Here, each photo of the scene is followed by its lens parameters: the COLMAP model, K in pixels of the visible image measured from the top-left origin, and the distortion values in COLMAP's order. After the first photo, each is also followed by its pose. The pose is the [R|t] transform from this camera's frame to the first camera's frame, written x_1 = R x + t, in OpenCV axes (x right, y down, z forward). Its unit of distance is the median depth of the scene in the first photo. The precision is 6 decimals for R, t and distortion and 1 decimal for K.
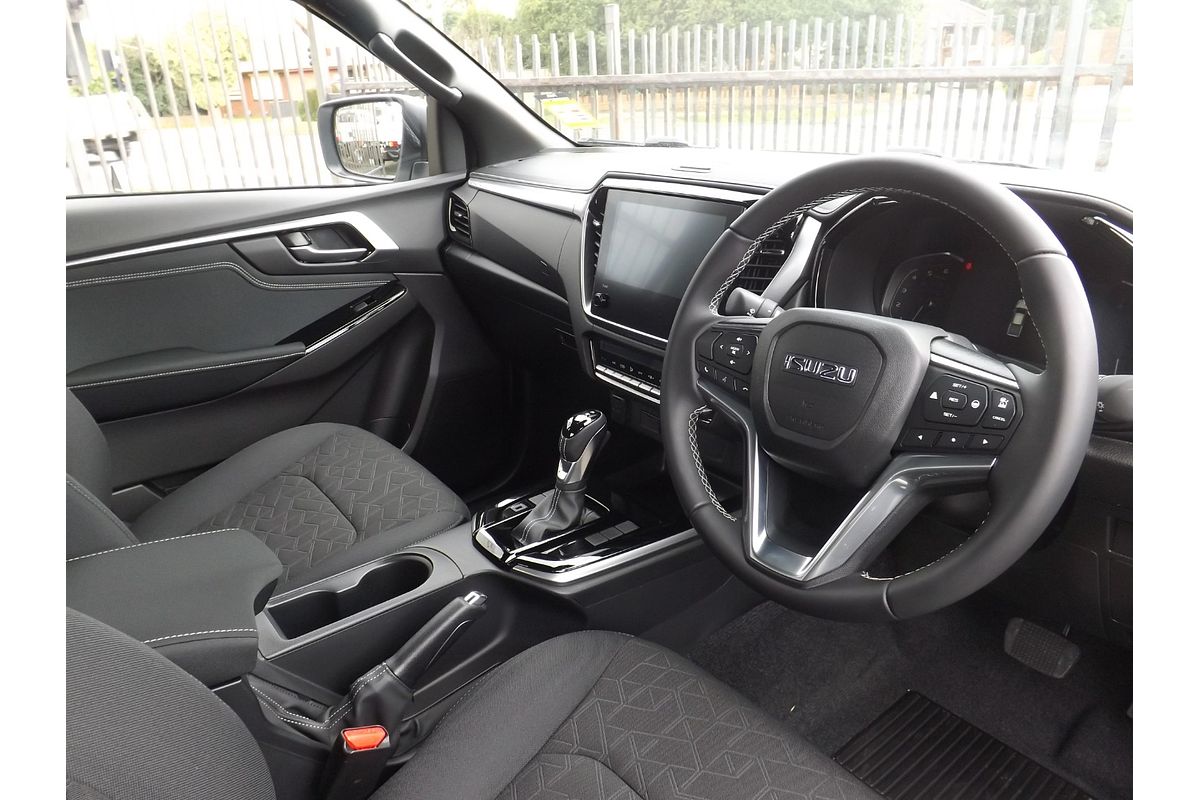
lens RADIAL K [[807.5, 0, 602.1], [0, 807.5, 320.1], [0, 0, 1]] dist [-0.063089, 0.000353]
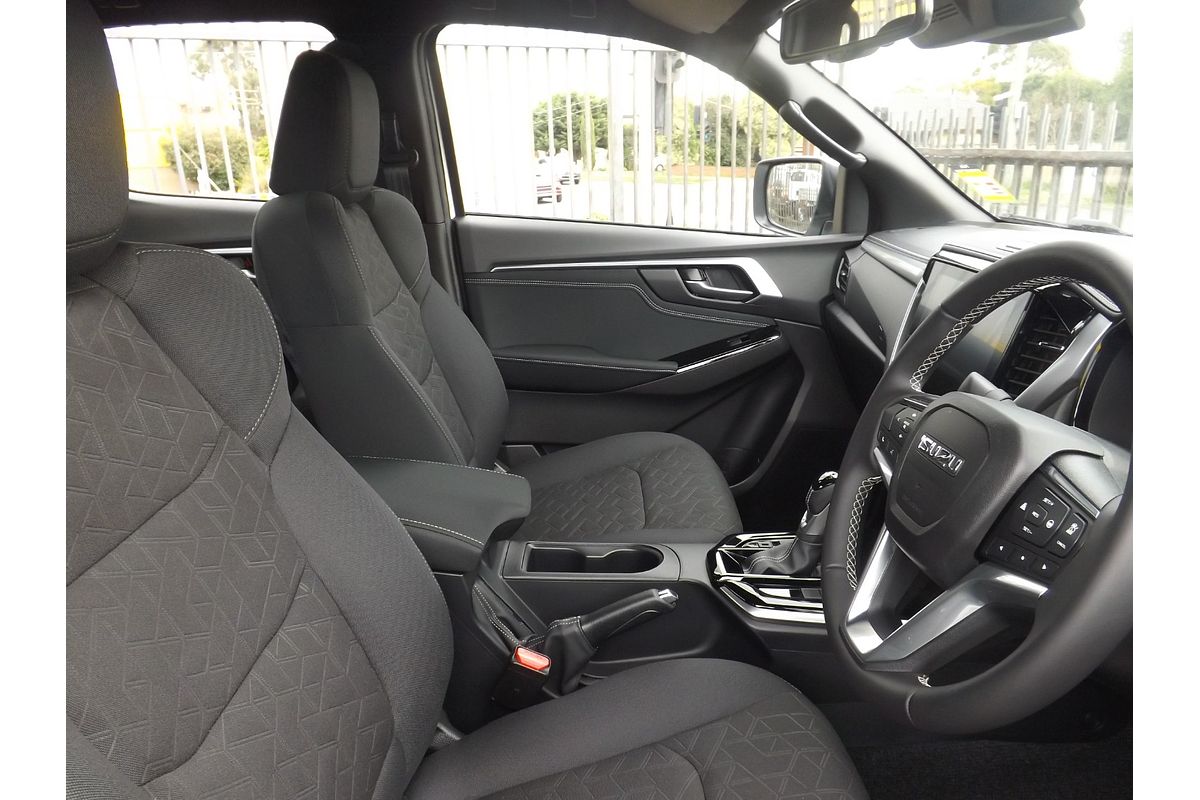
lens RADIAL K [[807.5, 0, 602.1], [0, 807.5, 320.1], [0, 0, 1]] dist [-0.063089, 0.000353]
pose [[0.788669, 0.160631, -0.593464, 0.218993], [-0.203625, 0.979033, -0.005611, -0.003411], [0.580119, 0.125269, 0.804841, -0.004799]]
